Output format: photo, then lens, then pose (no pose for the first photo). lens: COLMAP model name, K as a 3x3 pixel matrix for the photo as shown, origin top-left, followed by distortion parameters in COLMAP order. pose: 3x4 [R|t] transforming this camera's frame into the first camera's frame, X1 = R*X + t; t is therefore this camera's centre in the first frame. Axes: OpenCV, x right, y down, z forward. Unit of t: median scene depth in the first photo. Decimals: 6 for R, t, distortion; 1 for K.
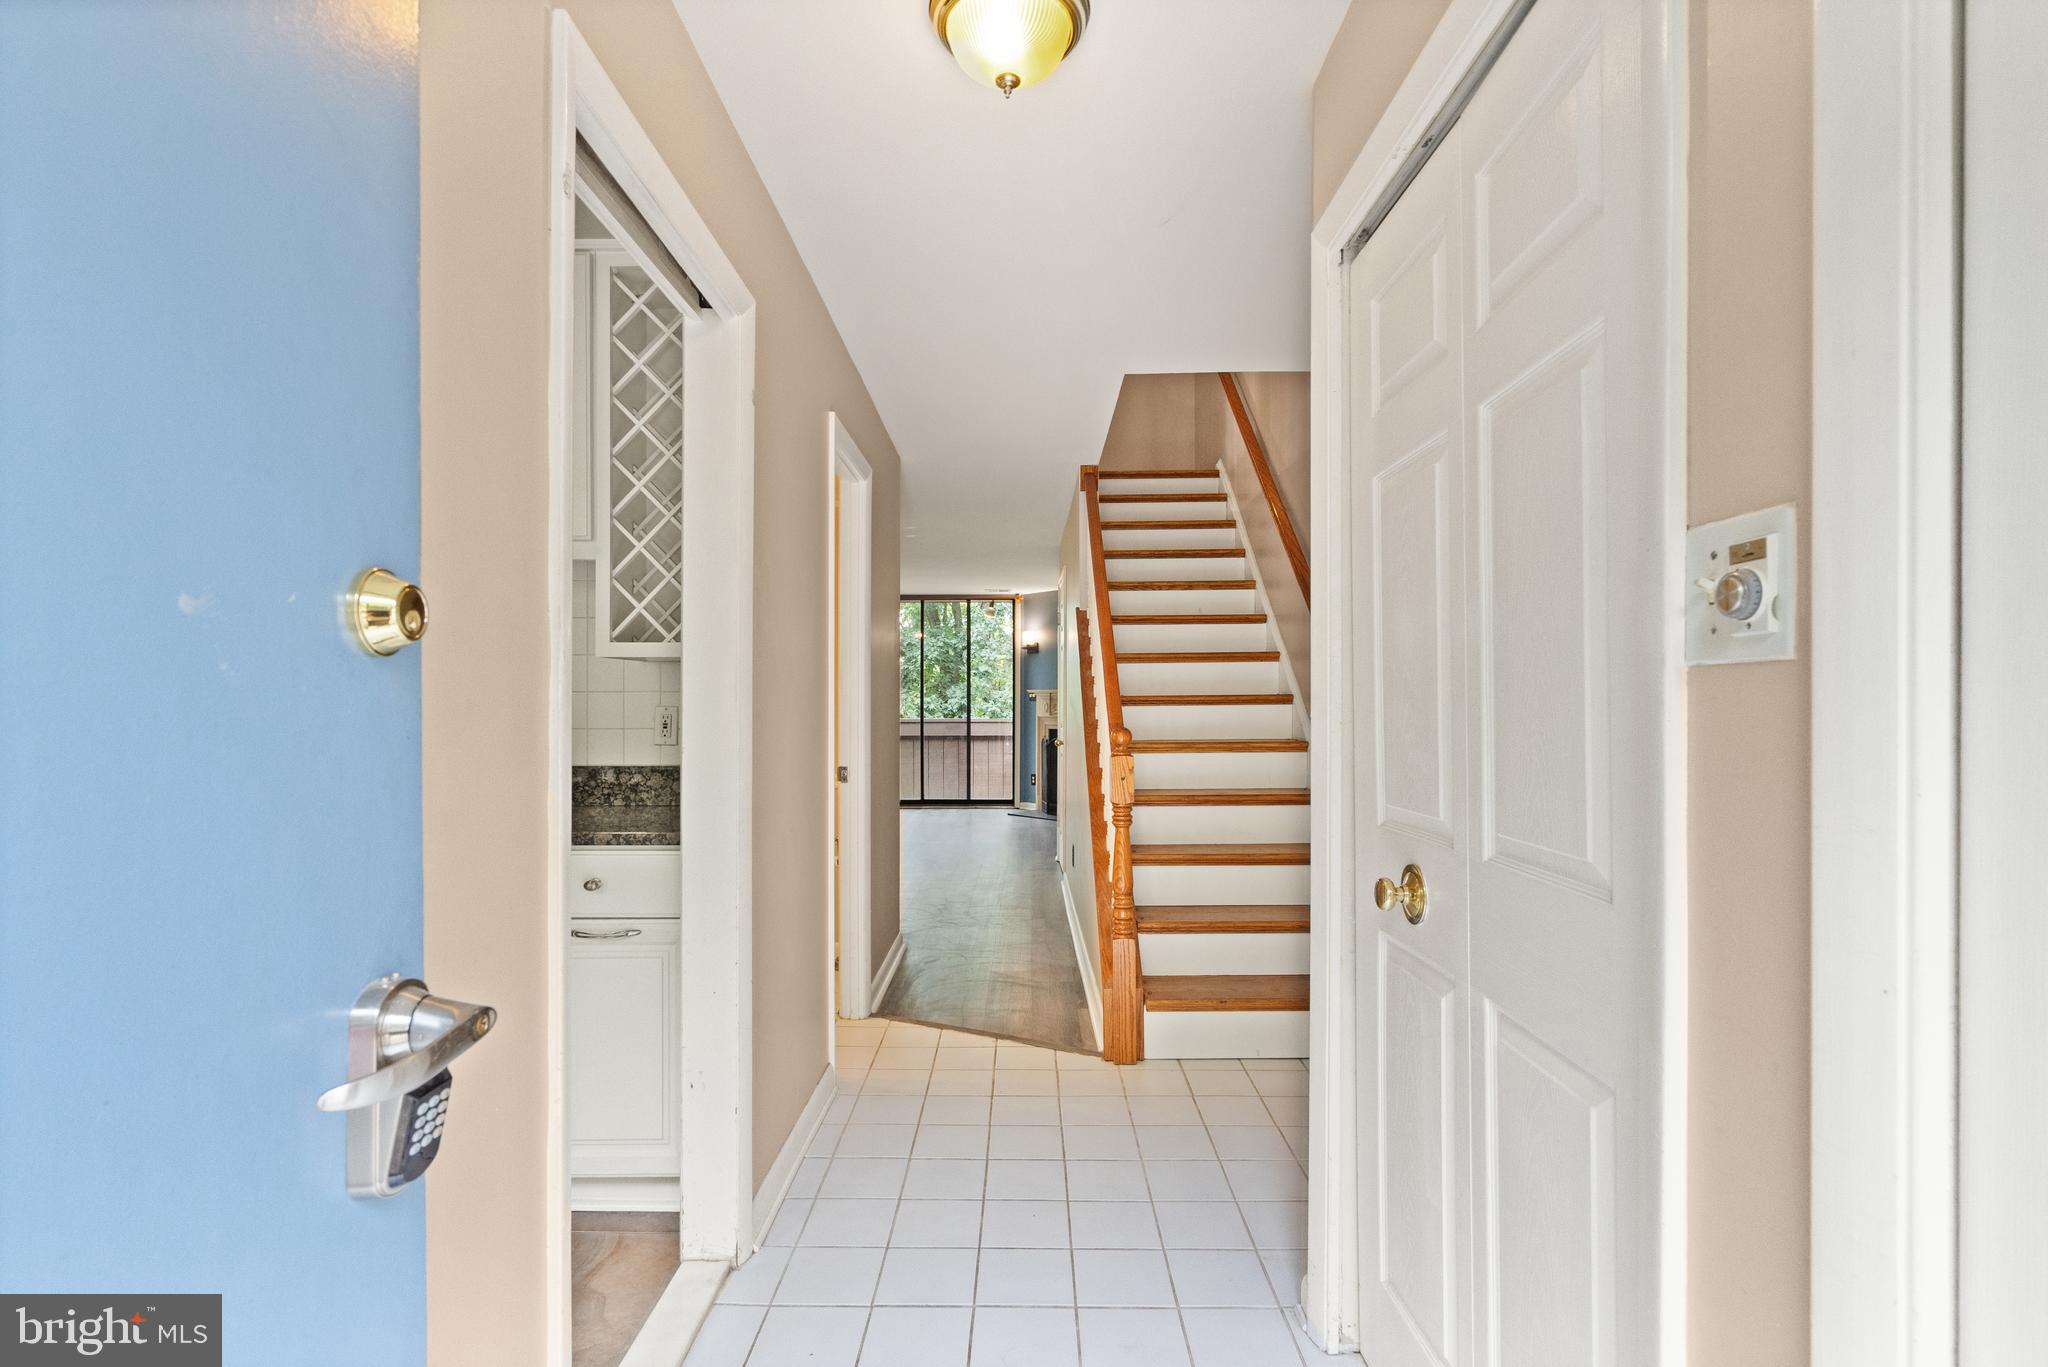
lens RADIAL K [[940.9, 0, 1035.5], [0, 940.9, 705.4], [0, 0, 1]] dist [0.001133, 0.000284]
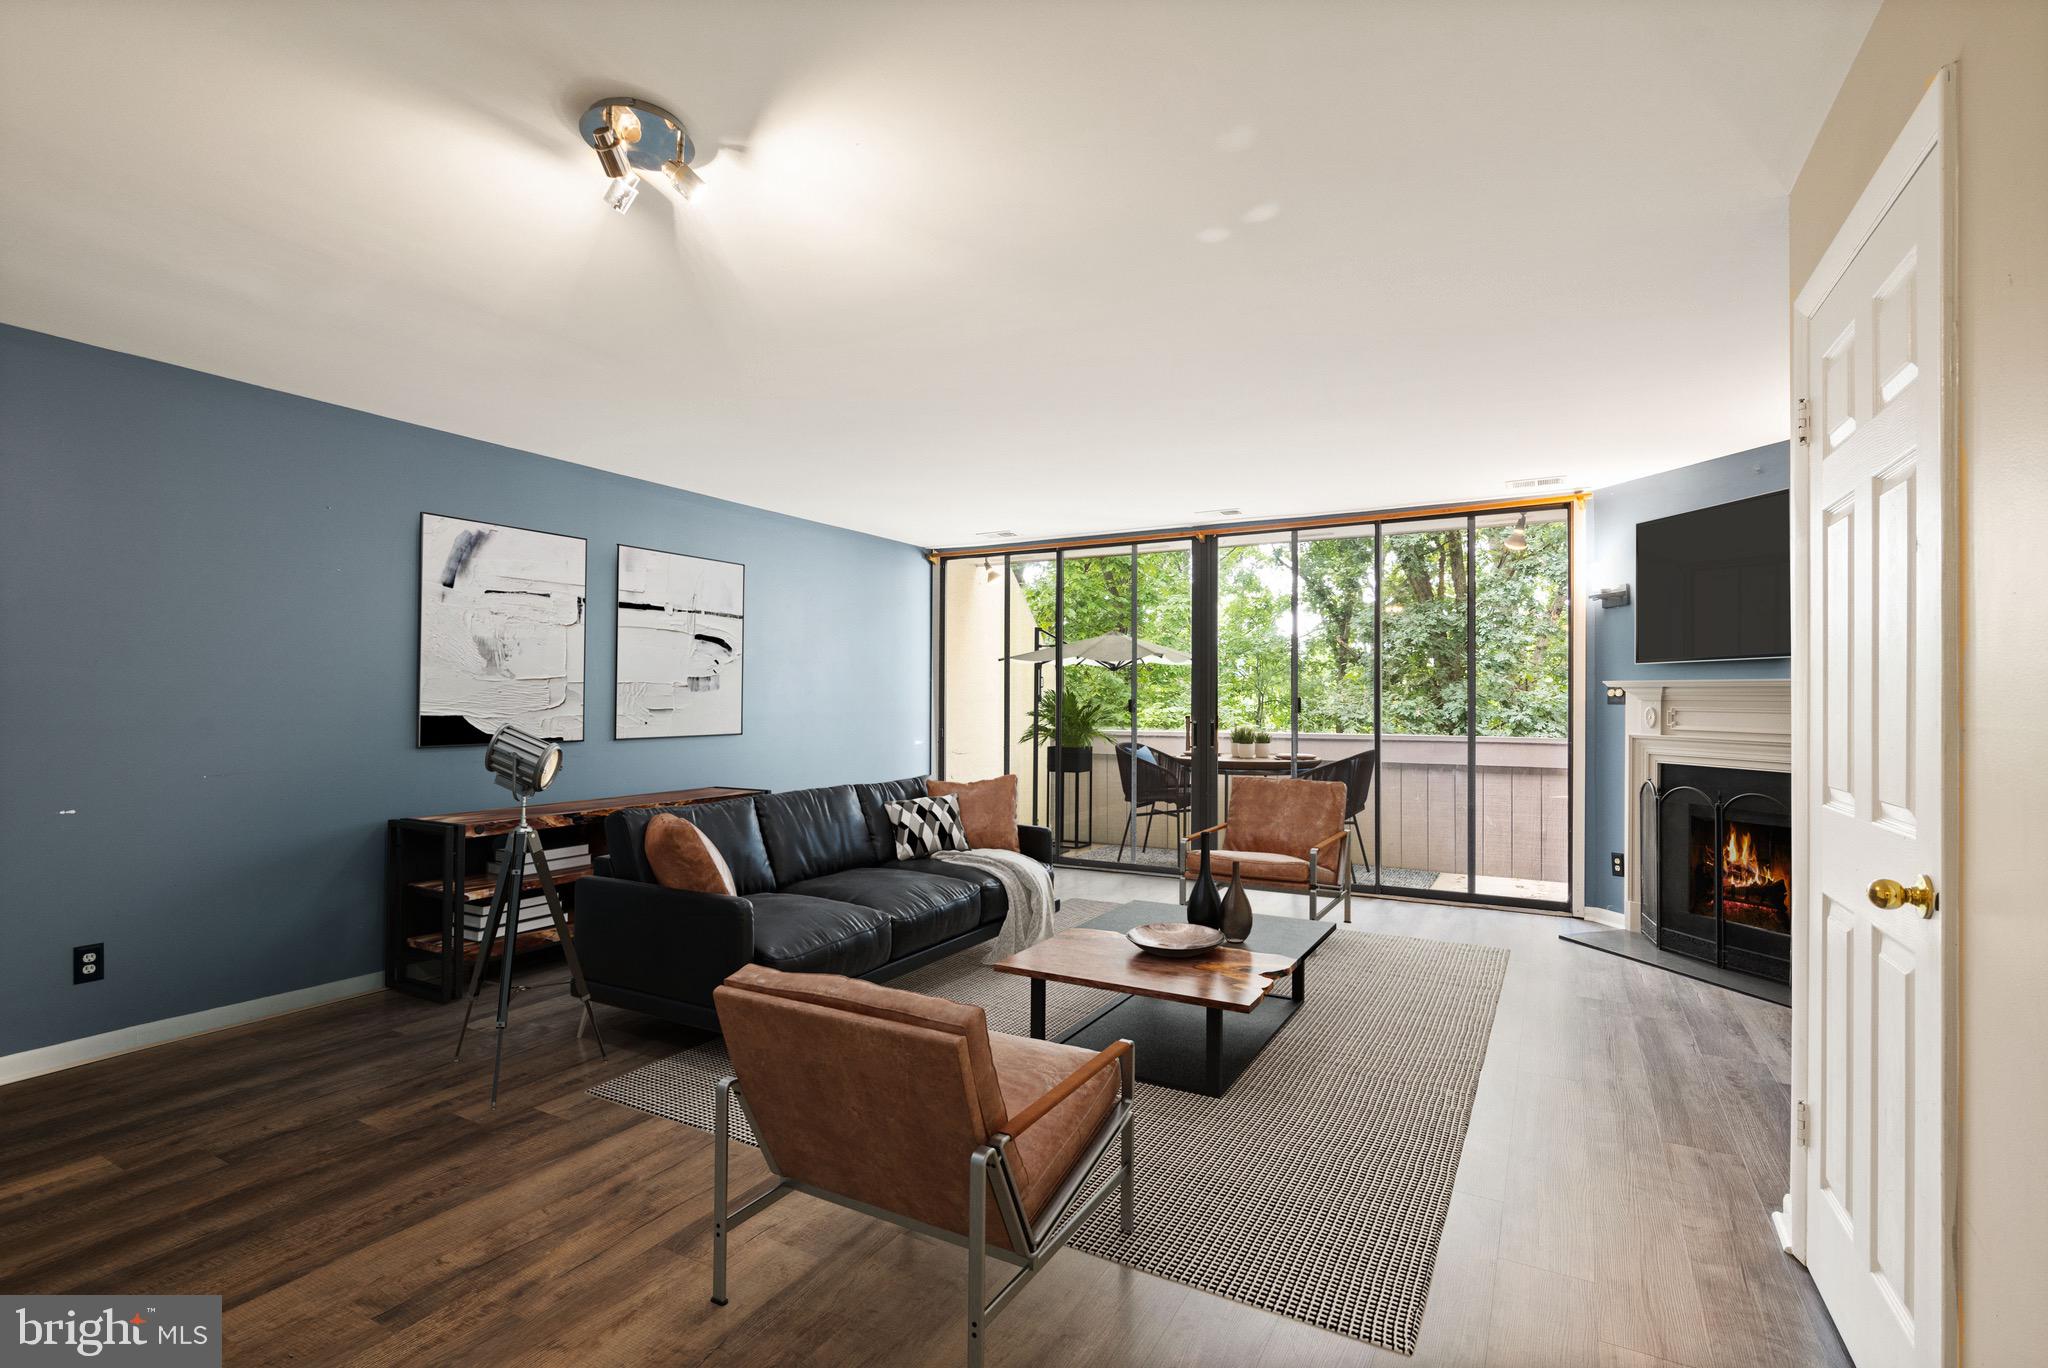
lens RADIAL K [[958.0, 0, 985.4], [0, 958.0, 692.4], [0, 0, 1]] dist [0.000733, -0.000171]
pose [[0.853079, -0.002306, -0.521776, -0.025895], [-0.006192, 0.999875, -0.014544, -0.004006], [0.521745, 0.015638, 0.852958, 0.445661]]
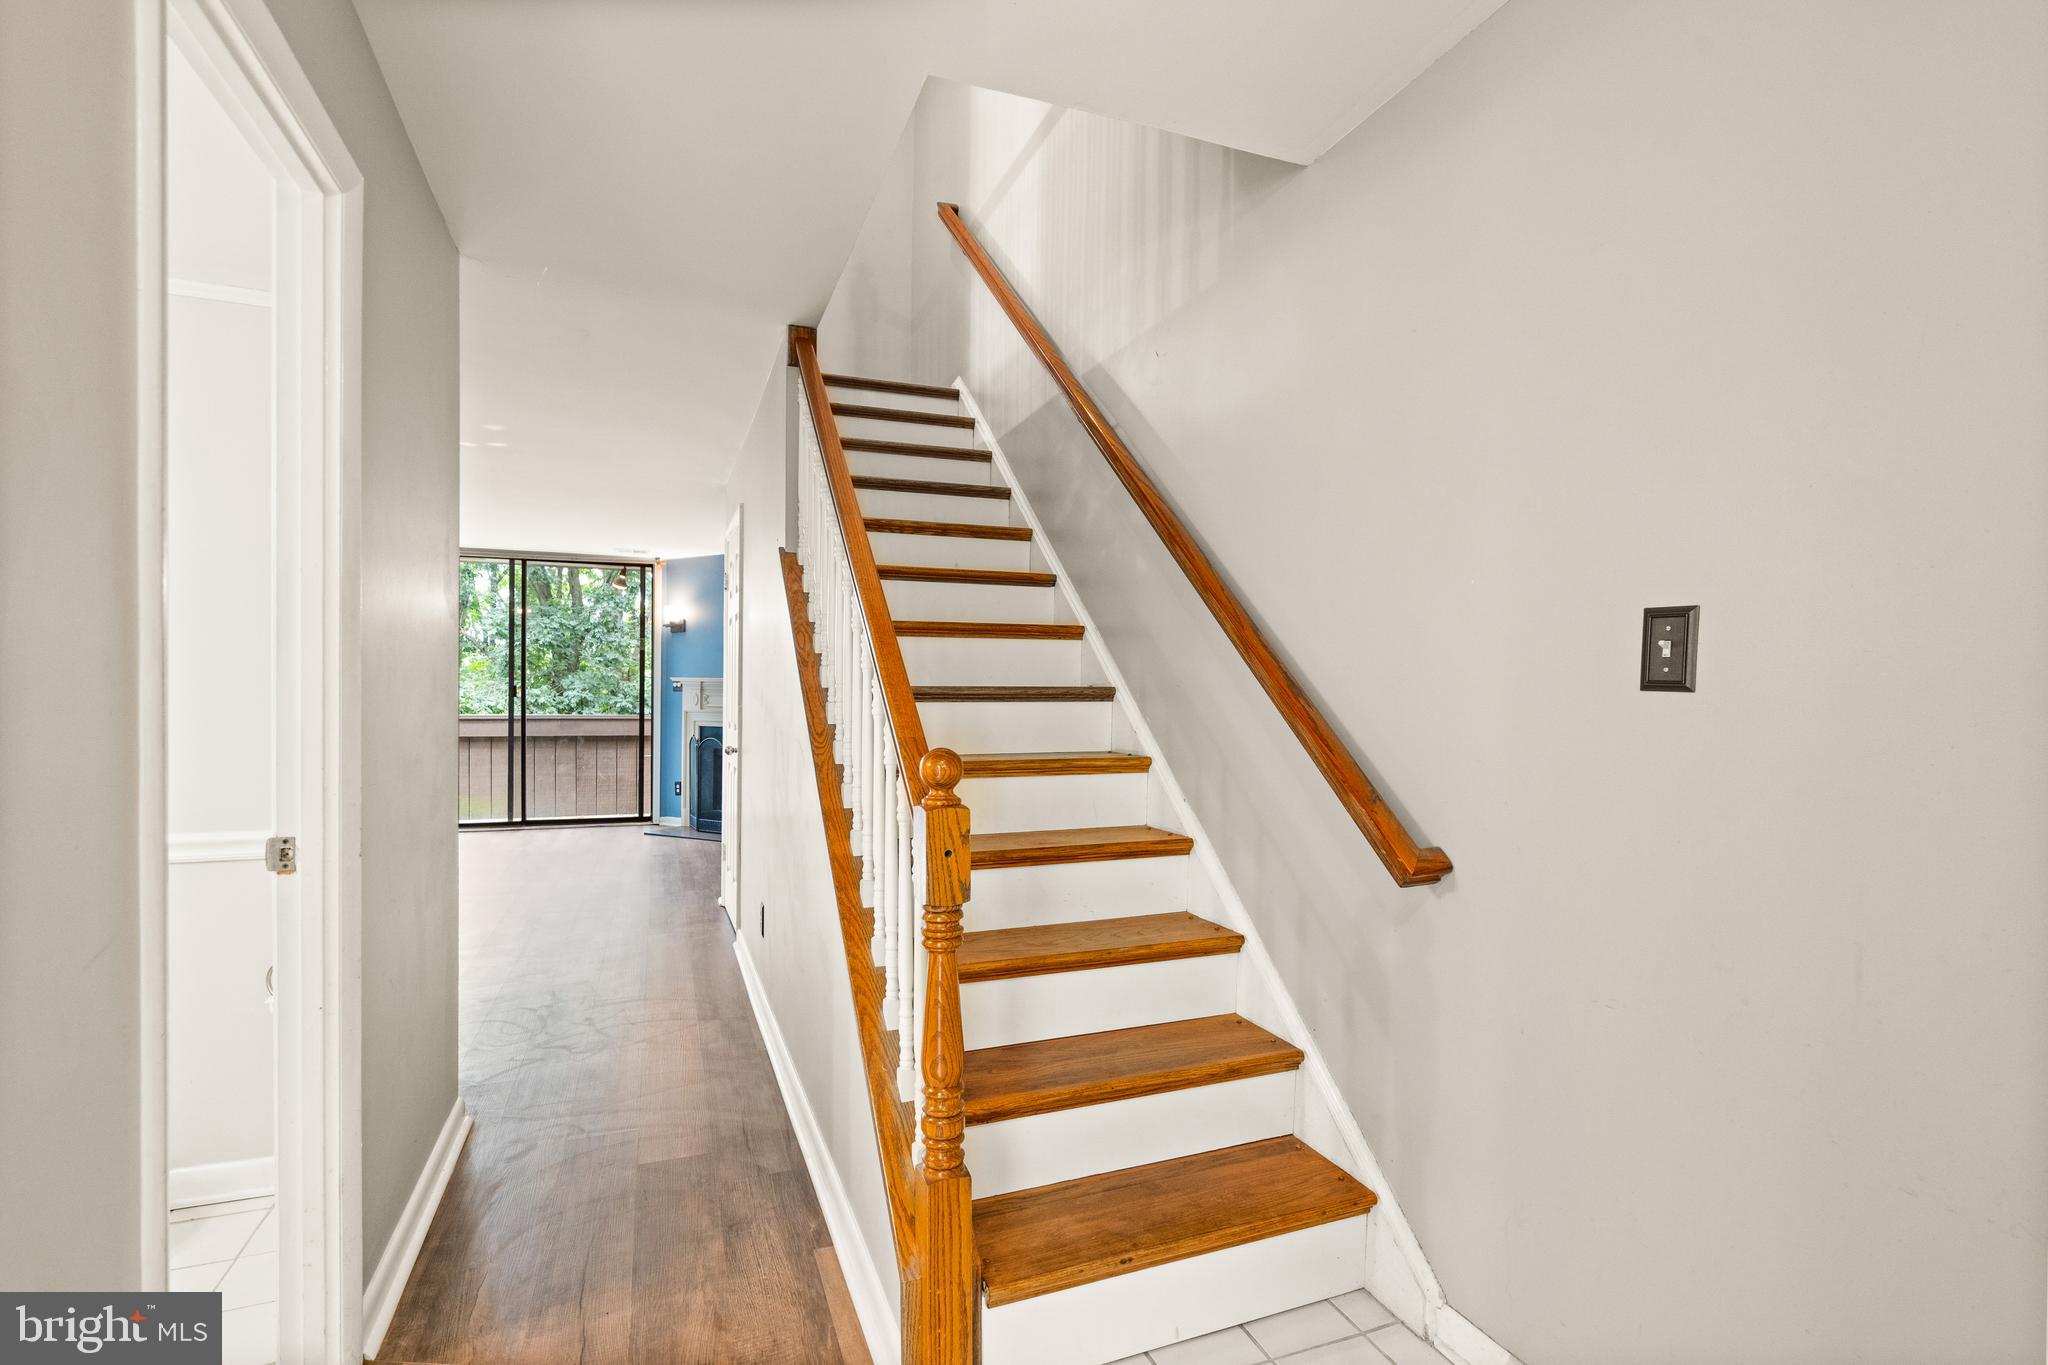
lens RADIAL K [[940.9, 0, 1035.5], [0, 940.9, 704.4], [0, 0, 1]] dist [0.001133, 0.000284]
pose [[0.931969, 0.003282, 0.362522, -0.010725], [-0.004936, 0.999981, 0.003637, -0.000114], [-0.362503, -0.005179, 0.931968, 0.136418]]
